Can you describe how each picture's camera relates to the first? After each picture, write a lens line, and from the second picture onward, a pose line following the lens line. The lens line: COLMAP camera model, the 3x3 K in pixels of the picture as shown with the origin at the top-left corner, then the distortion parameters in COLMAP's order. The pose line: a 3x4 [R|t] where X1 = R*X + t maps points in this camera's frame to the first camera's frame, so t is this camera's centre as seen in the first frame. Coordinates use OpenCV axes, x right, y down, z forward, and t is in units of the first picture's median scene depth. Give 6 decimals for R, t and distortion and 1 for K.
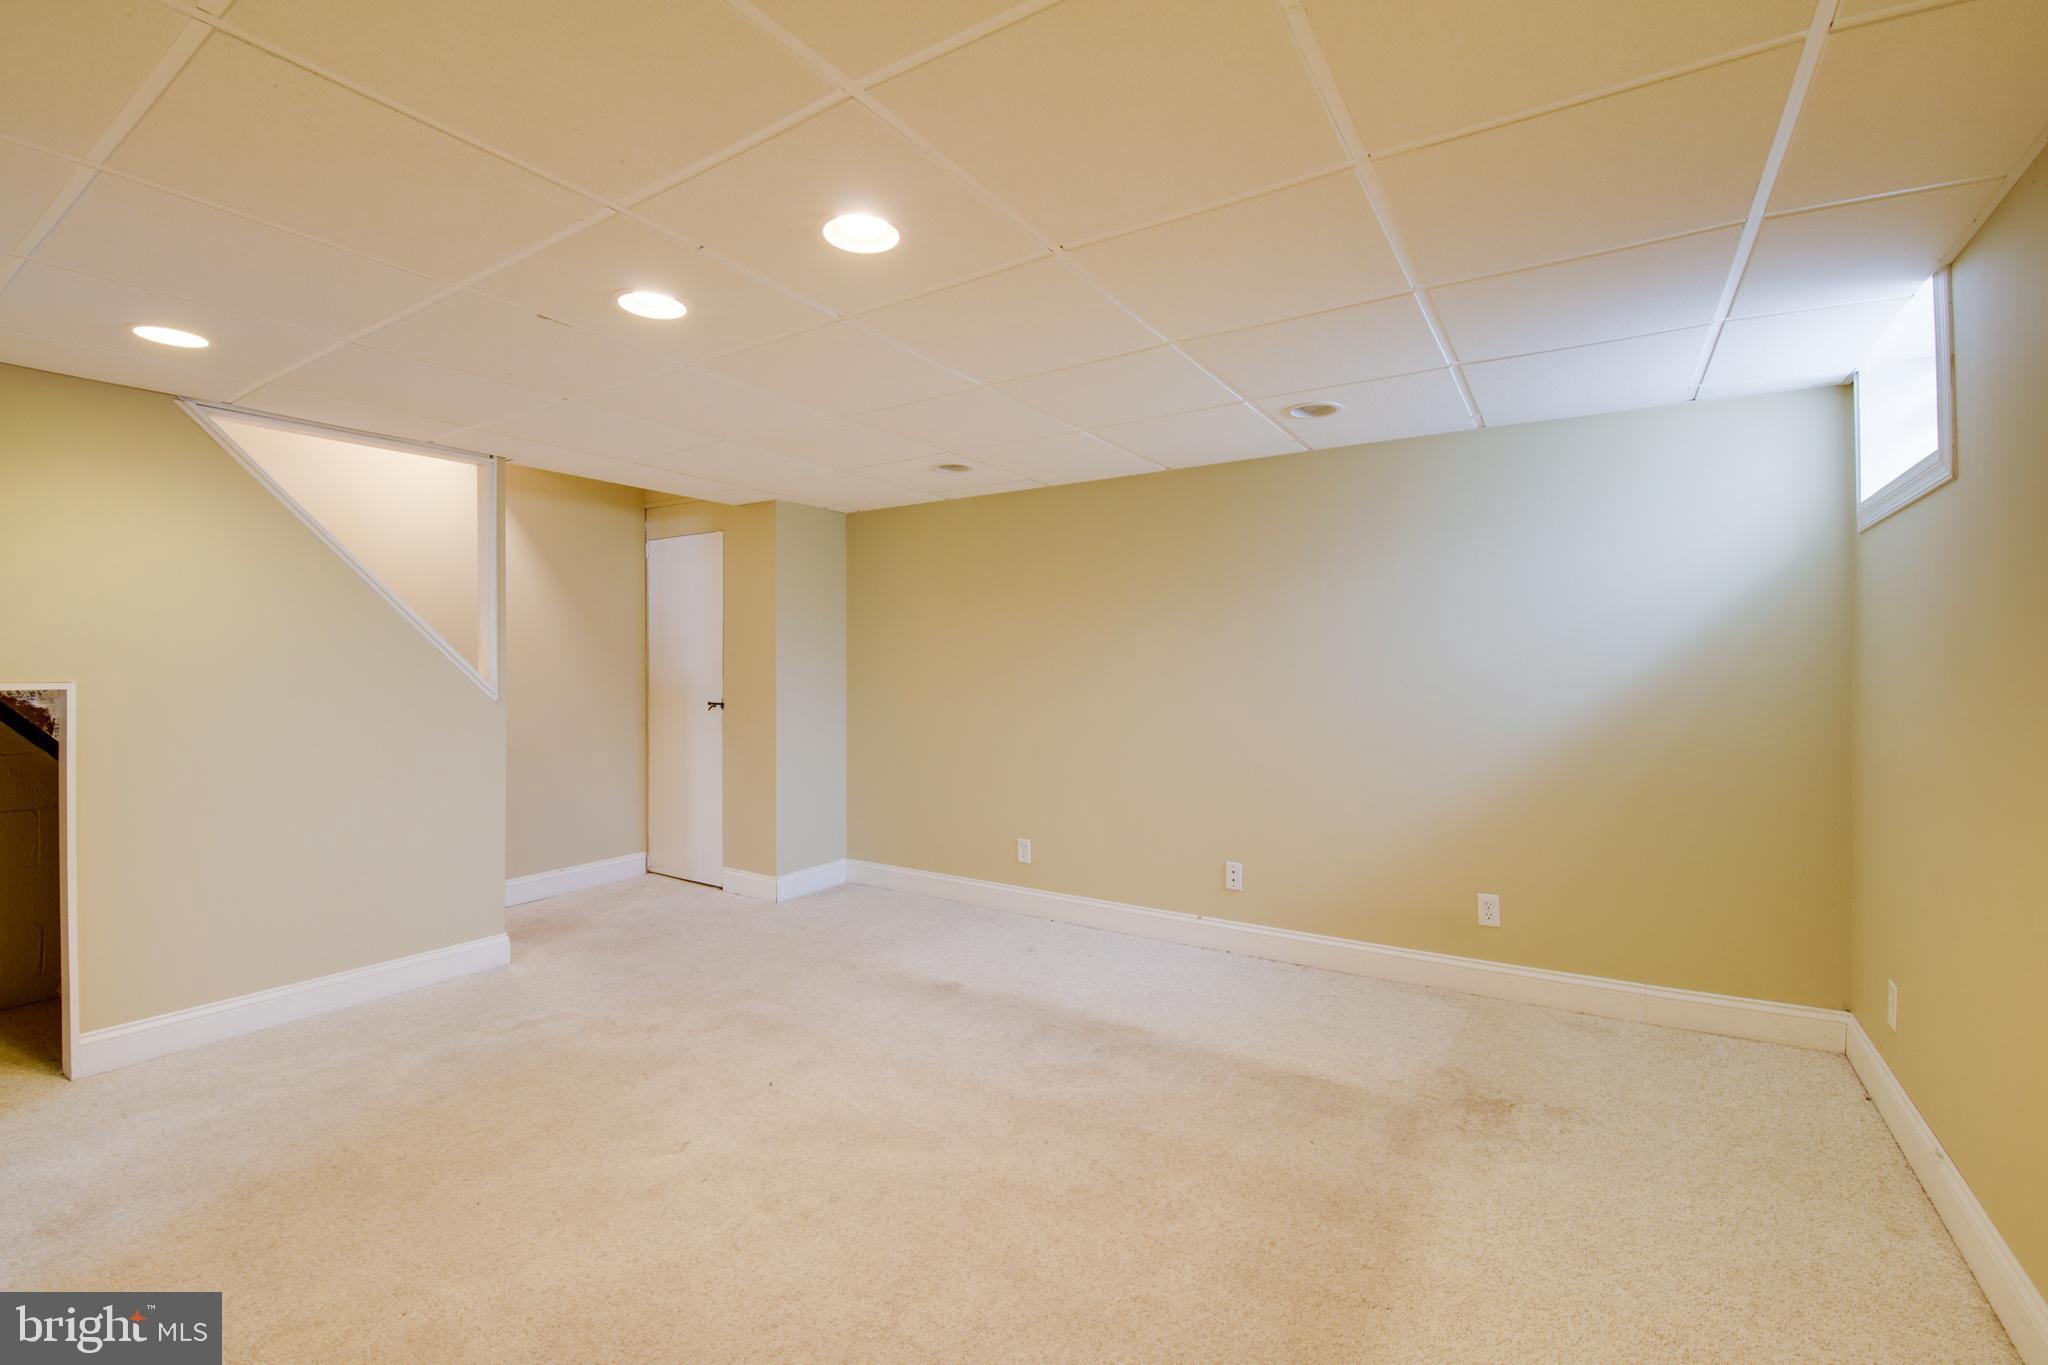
lens RADIAL K [[894.8, 0, 1027.3], [0, 894.8, 674.4], [0, 0, 1]] dist [-0.004863, -0.004570]
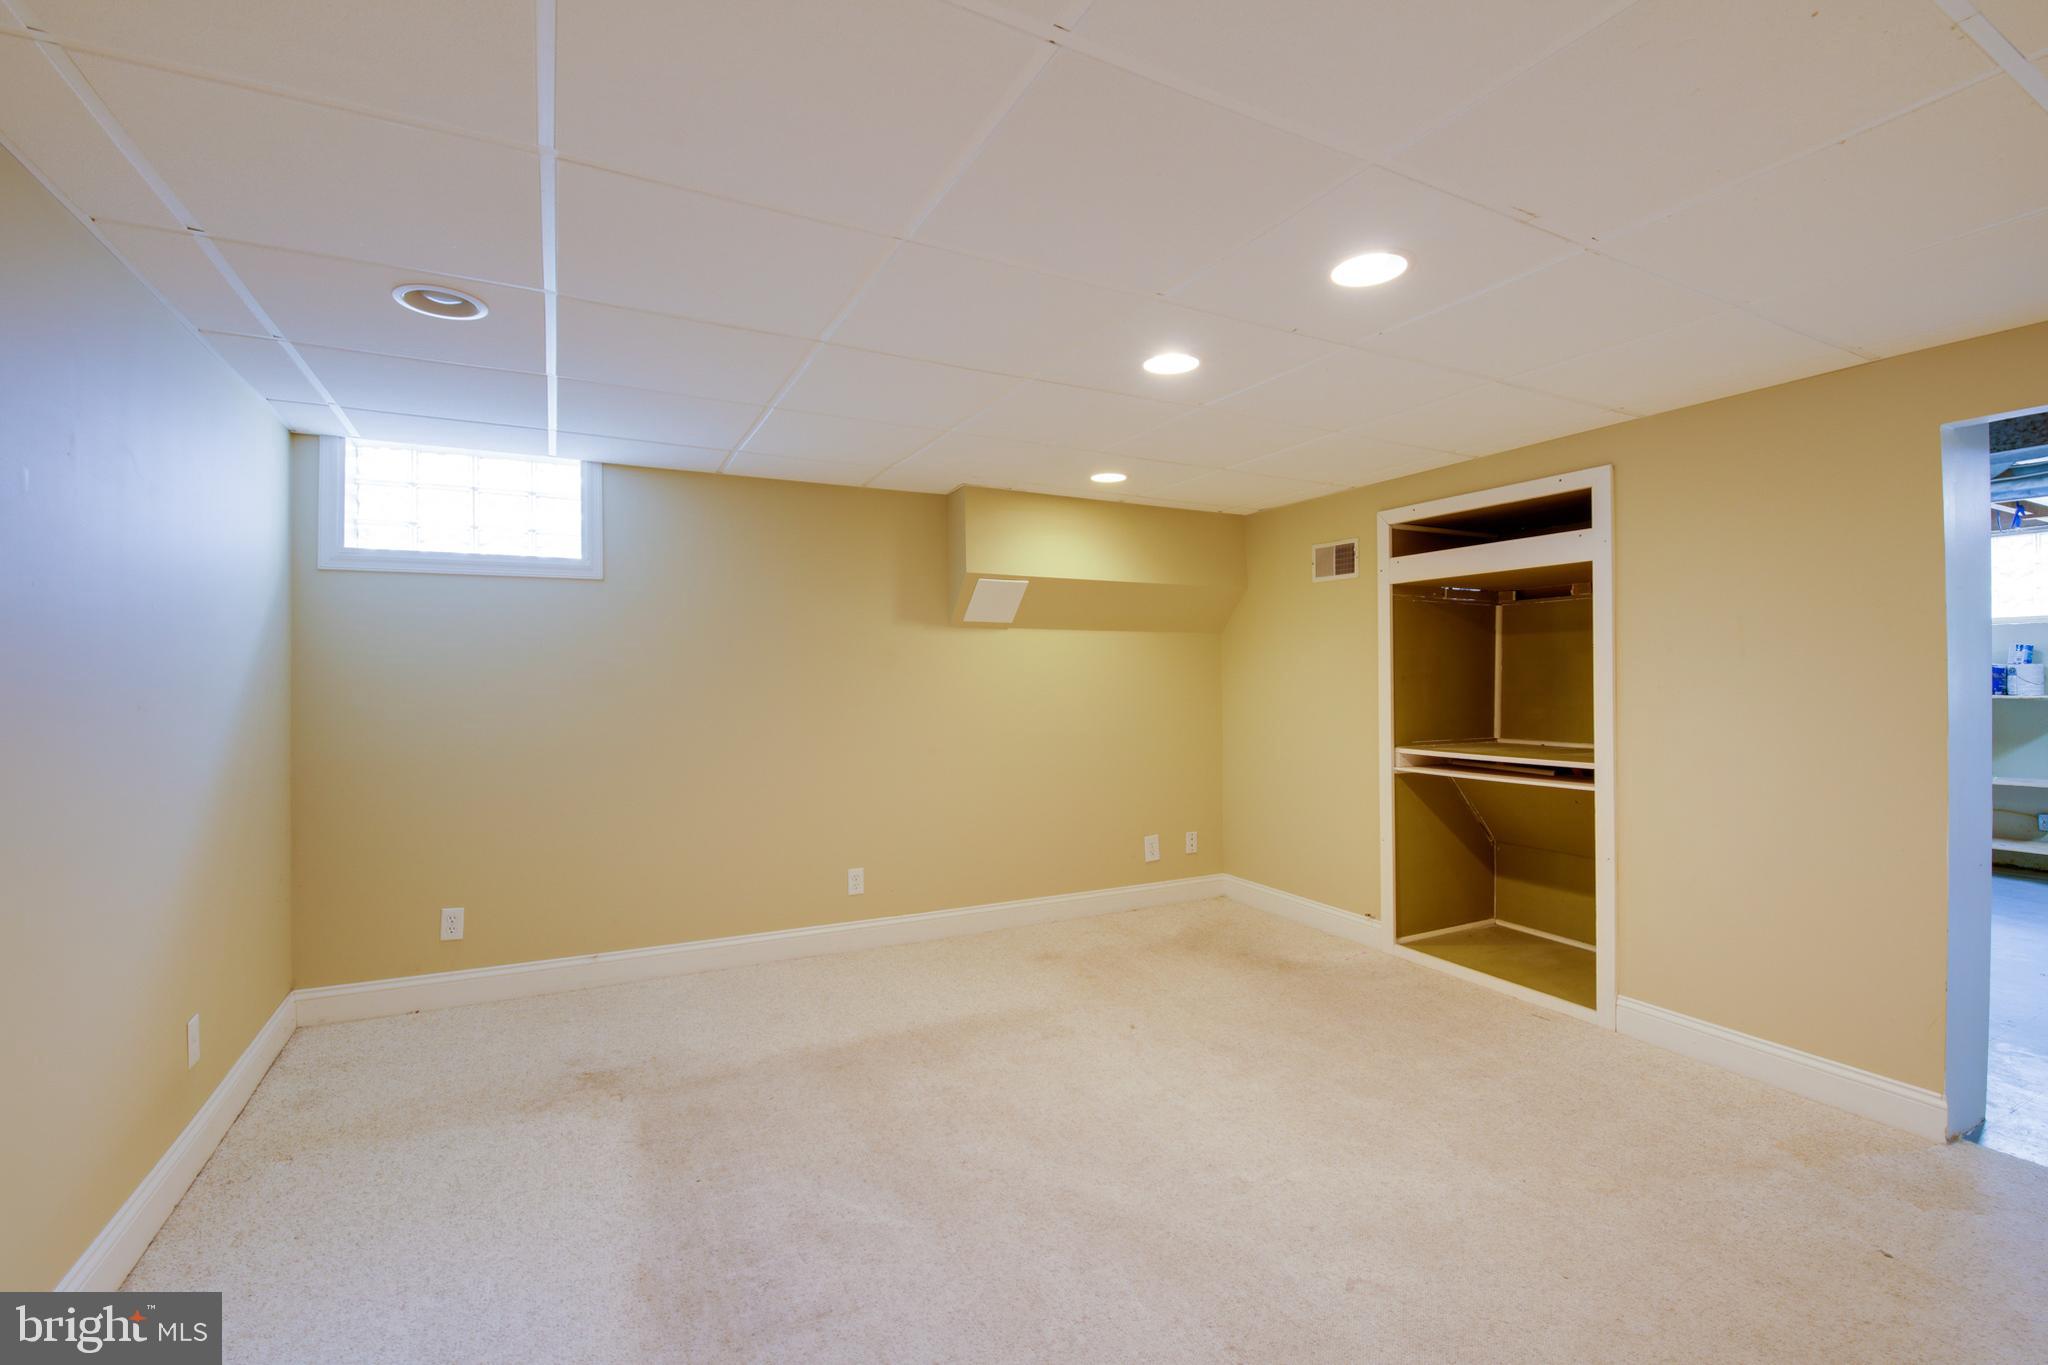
lens RADIAL K [[894.8, 0, 1027.0], [0, 894.8, 680.3], [0, 0, 1]] dist [-0.004863, -0.004570]
pose [[-0.873960, 0.006442, 0.485956, -0.494194], [0.006456, 0.999978, -0.001644, -0.005763], [-0.485956, 0.001700, -0.873982, 1.732764]]
